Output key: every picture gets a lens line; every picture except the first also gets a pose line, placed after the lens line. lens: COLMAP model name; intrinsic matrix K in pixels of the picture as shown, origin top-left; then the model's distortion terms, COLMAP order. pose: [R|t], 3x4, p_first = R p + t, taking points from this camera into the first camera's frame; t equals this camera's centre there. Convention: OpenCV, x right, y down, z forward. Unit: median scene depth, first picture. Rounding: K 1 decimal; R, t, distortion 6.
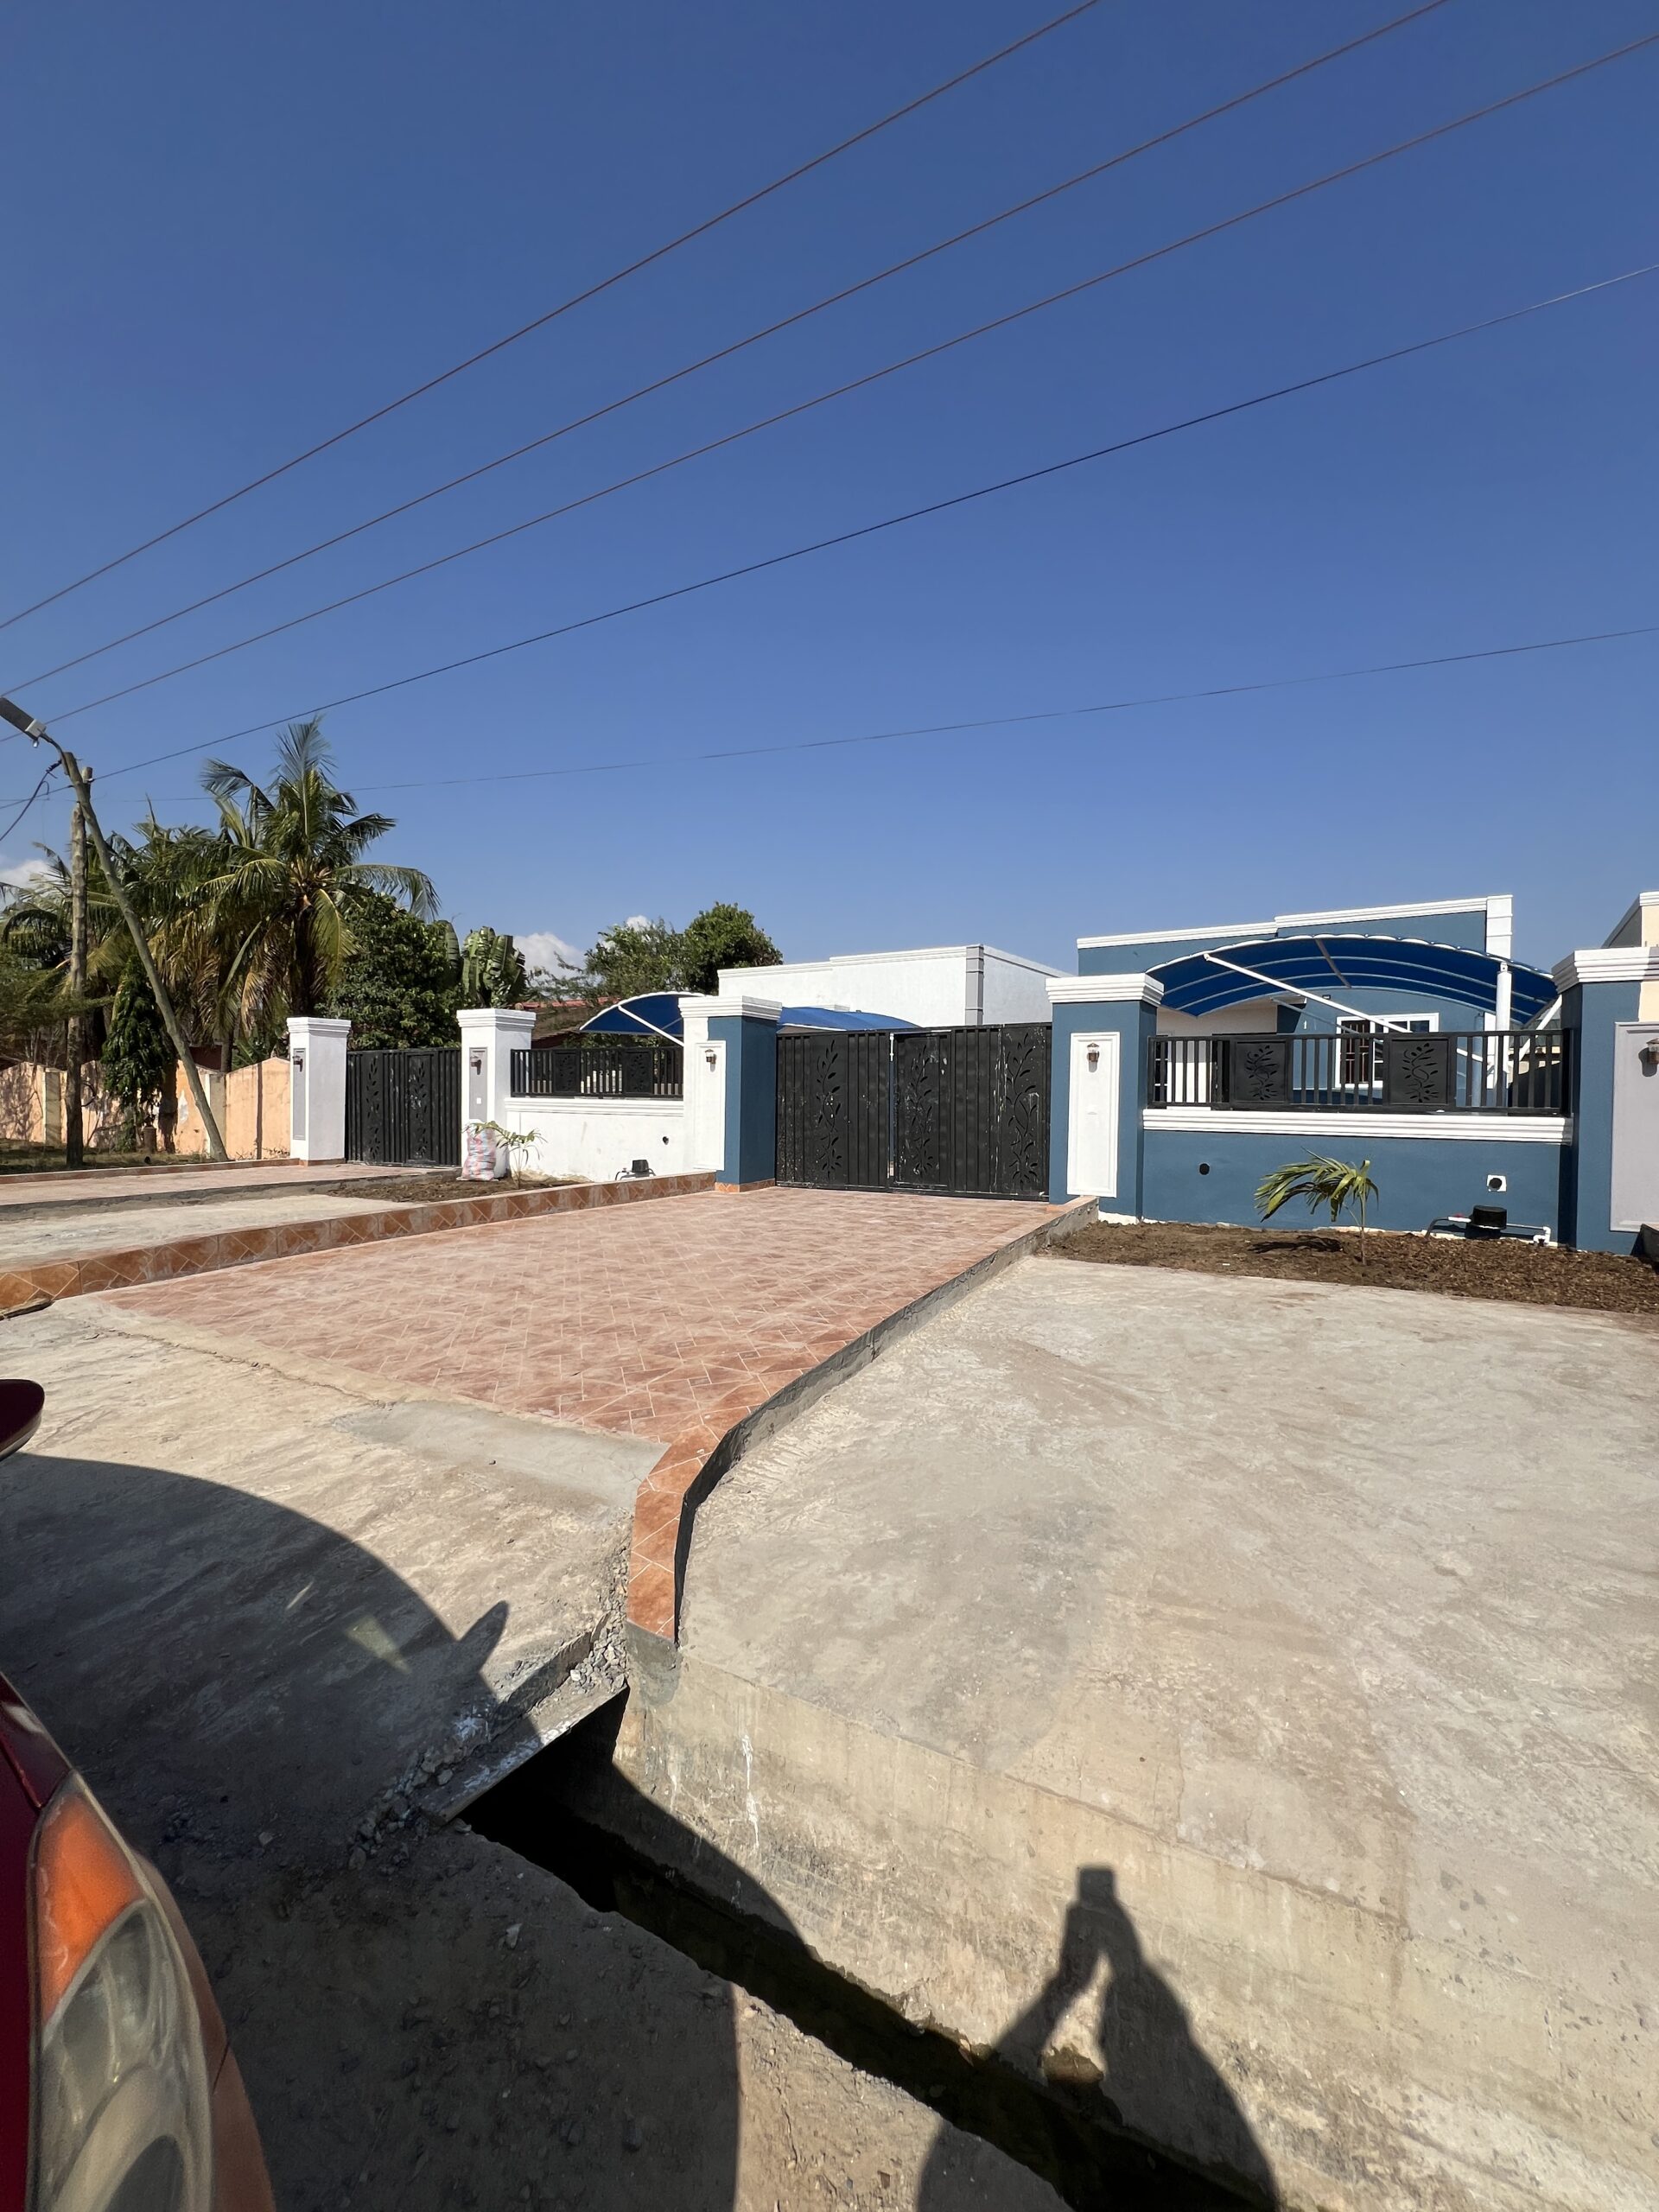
lens RADIAL K [[888.2, 0, 838.5], [0, 888.2, 1102.1], [0, 0, 1]] dist [-0.004366, 0.001251]
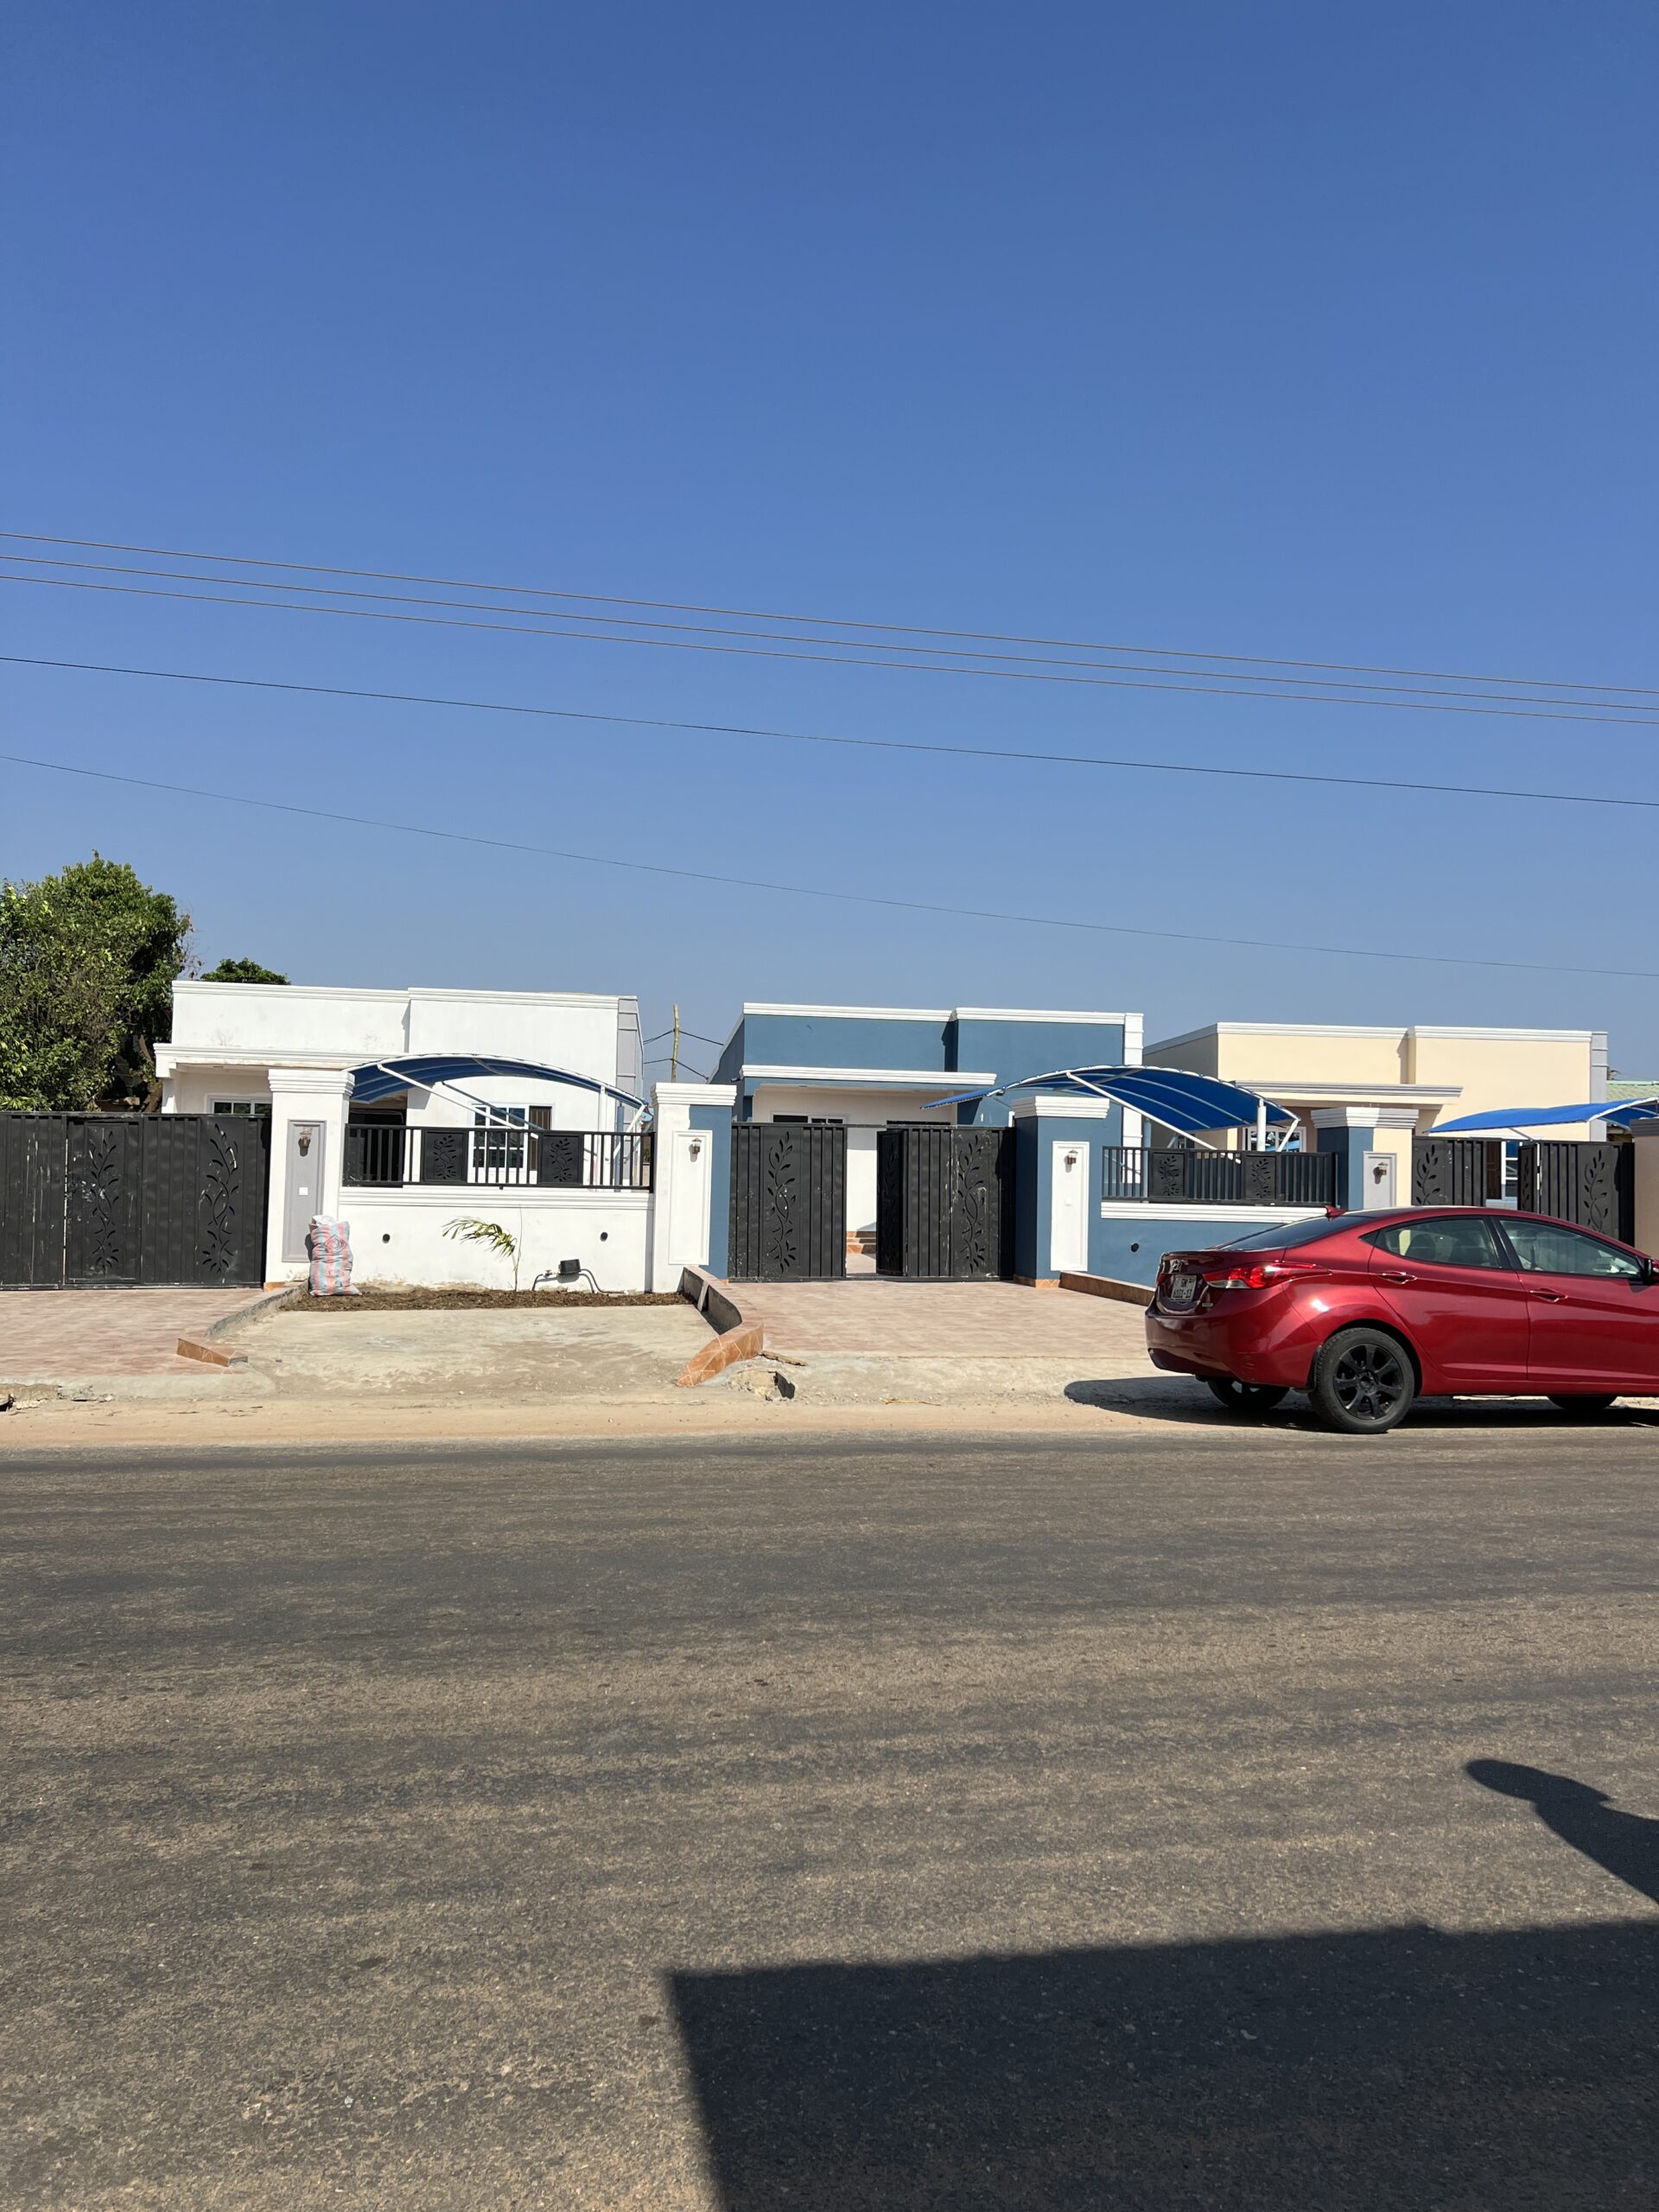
lens RADIAL K [[1656.0, 0, 841.8], [0, 1656.0, 1121.6], [0, 0, 1]] dist [0.056858, -0.063988]
pose [[0.744154, 0.031035, 0.667287, -1.294962], [-0.007467, 0.999244, -0.038147, -0.011675], [-0.667967, 0.023405, 0.743823, -0.457248]]
